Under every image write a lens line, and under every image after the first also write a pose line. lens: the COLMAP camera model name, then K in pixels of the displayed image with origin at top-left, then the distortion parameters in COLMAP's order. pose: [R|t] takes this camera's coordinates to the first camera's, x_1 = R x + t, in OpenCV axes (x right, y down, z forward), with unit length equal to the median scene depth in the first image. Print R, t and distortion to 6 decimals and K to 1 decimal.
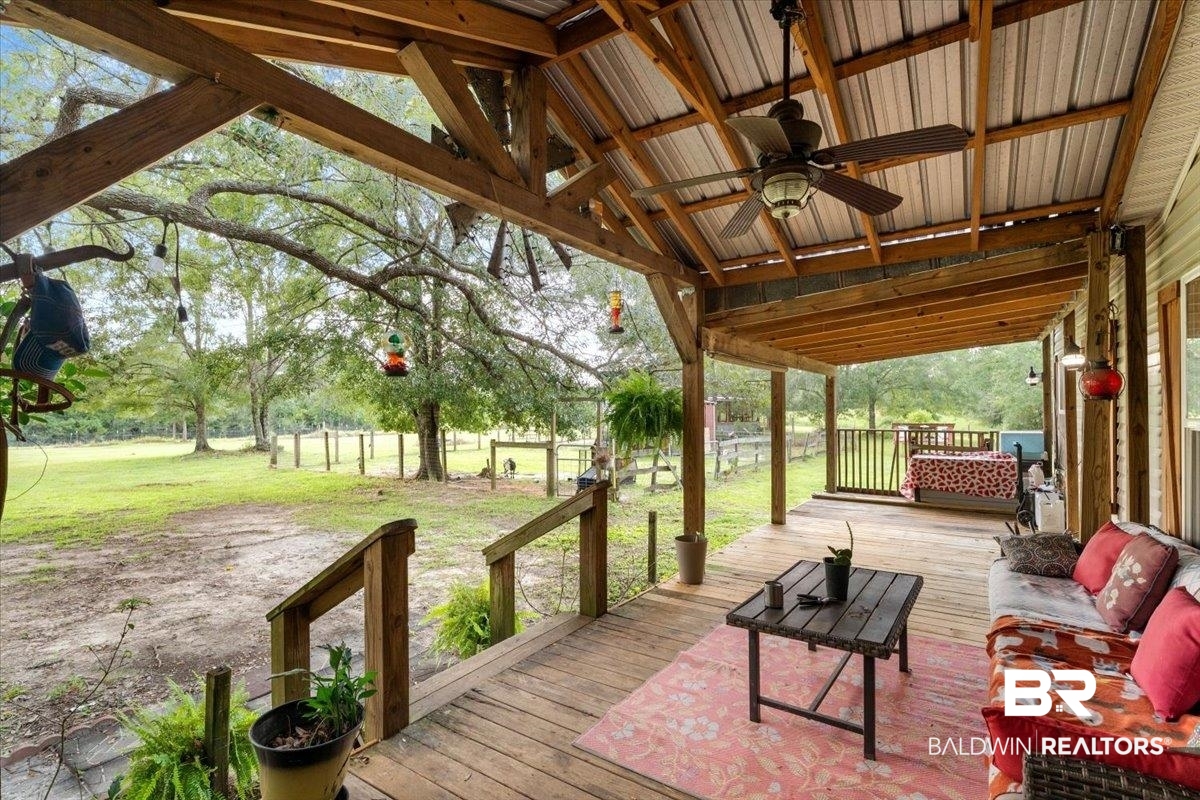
lens RADIAL K [[550.4, 0, 596.7], [0, 550.4, 405.9], [0, 0, 1]] dist [0.004306, -0.000313]
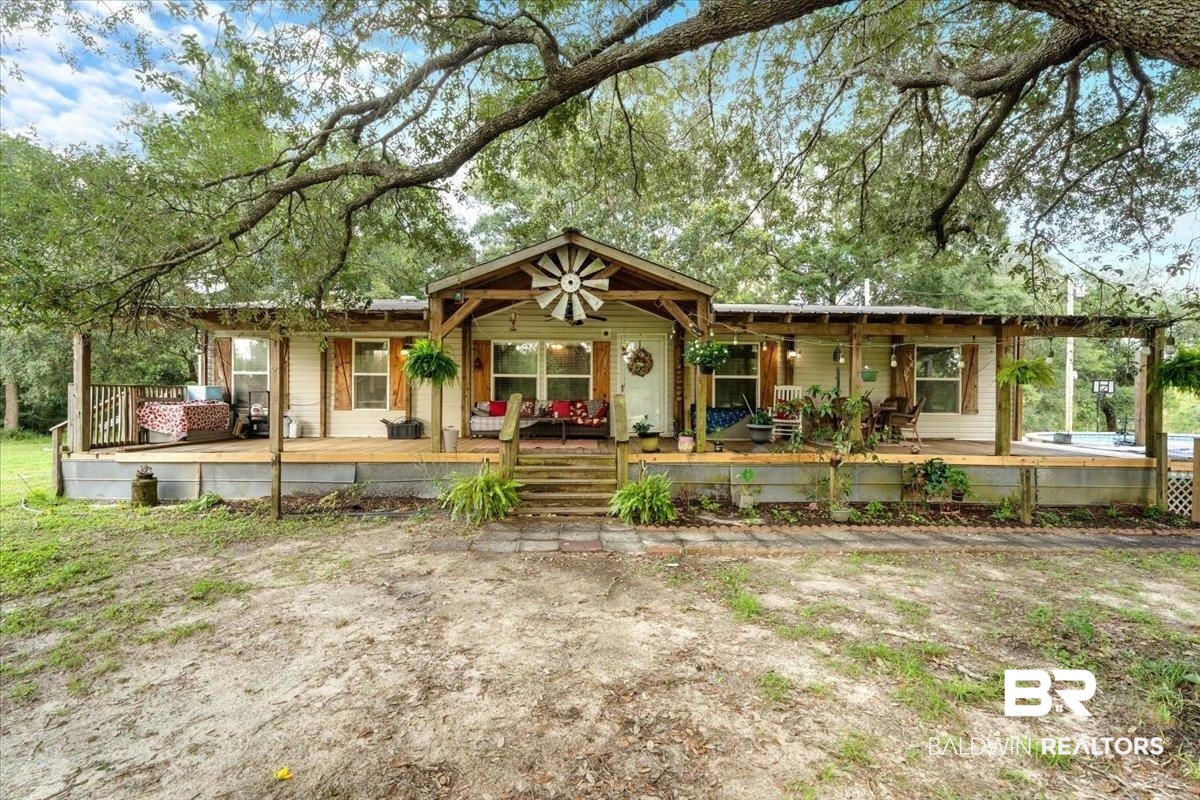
lens RADIAL K [[550.4, 0, 600.3], [0, 550.4, 397.4], [0, 0, 1]] dist [0.004306, -0.000313]
pose [[-0.591821, 0.001074, 0.806069, -1.185550], [-0.003988, 0.999983, -0.004260, 0.094752], [-0.806060, -0.005735, -0.591806, 1.202844]]
